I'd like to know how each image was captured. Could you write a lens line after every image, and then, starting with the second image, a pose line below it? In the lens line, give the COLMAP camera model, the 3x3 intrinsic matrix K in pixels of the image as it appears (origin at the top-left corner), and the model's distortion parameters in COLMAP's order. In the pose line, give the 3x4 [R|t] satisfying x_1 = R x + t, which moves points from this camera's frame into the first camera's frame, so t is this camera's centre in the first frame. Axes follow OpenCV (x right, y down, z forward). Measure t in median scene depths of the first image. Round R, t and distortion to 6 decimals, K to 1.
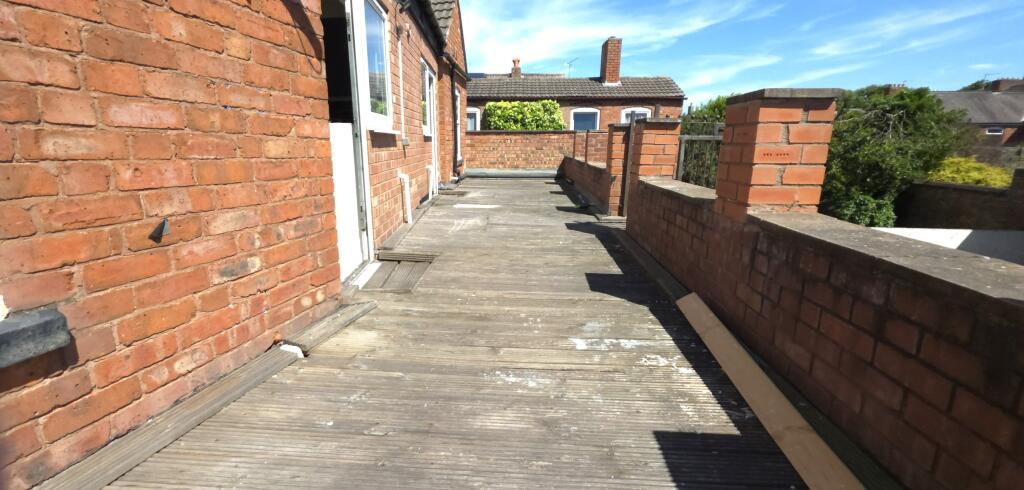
lens RADIAL K [[424.5, 0, 500.9], [0, 424.5, 246.5], [0, 0, 1]] dist [-0.000735, -0.003131]
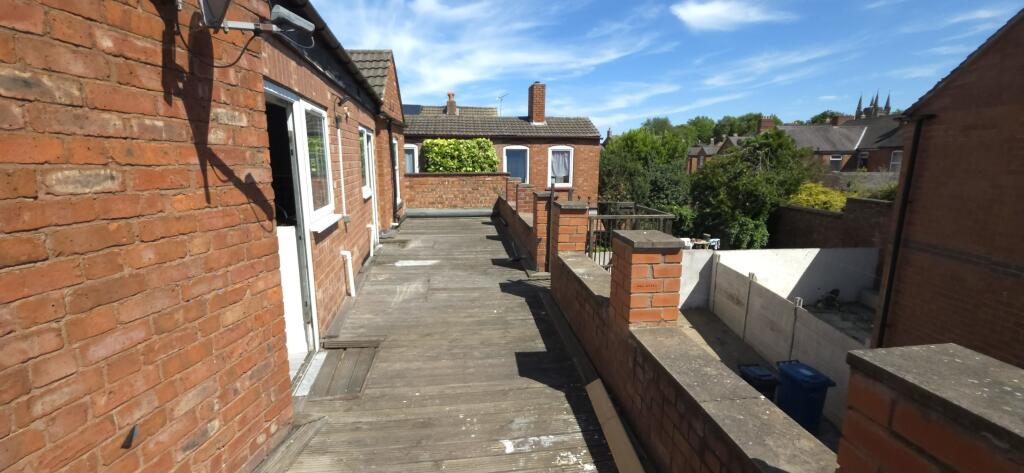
lens RADIAL K [[408.2, 0, 520.5], [0, 408.2, 233.5], [0, 0, 1]] dist [0.002204, -0.004519]
pose [[0.981524, -0.035777, 0.187967, 0.017644], [0.046384, 0.997552, -0.052339, -0.267506], [-0.185634, 0.060090, 0.980780, -0.163628]]
